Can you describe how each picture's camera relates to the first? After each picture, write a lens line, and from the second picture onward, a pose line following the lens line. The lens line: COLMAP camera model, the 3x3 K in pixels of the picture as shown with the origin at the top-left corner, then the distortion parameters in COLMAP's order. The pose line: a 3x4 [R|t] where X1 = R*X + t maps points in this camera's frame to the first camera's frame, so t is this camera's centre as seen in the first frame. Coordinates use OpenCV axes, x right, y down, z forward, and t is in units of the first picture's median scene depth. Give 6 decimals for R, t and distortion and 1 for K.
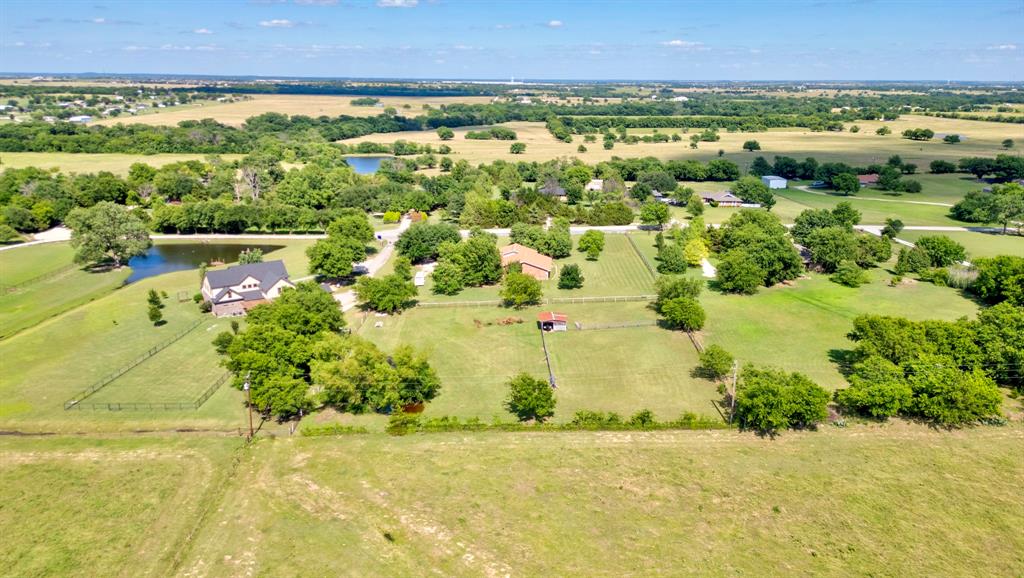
lens RADIAL K [[744.2, 0, 510.9], [0, 744.2, 287.7], [0, 0, 1]] dist [0.049336, -0.053835]
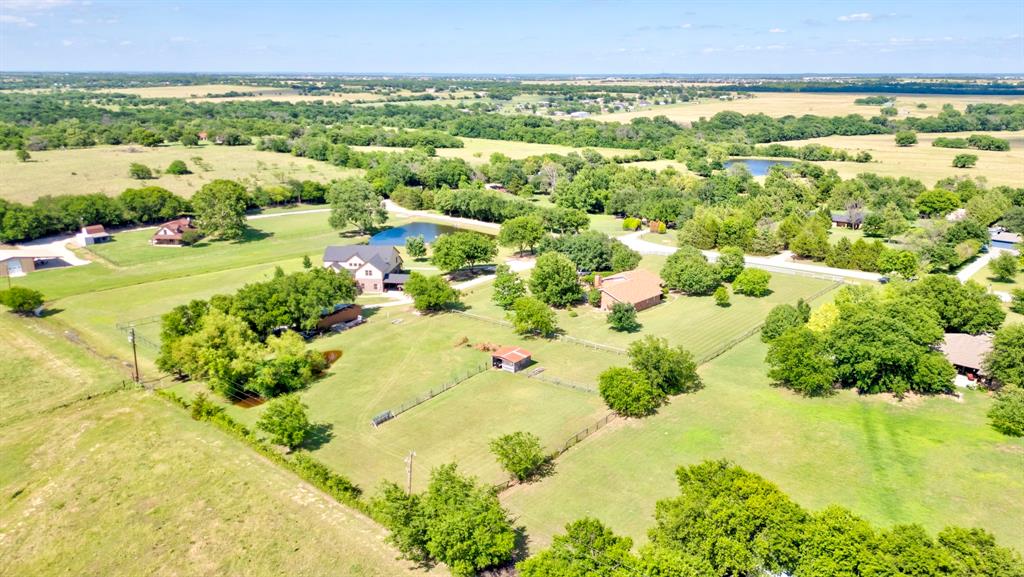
lens RADIAL K [[744.2, 0, 511.1], [0, 744.2, 291.2], [0, 0, 1]] dist [0.049336, -0.053835]
pose [[0.738389, 0.177404, -0.650623, 0.108089], [-0.173955, 0.982234, 0.070402, -0.016312], [0.651553, 0.061195, 0.756131, 0.066932]]
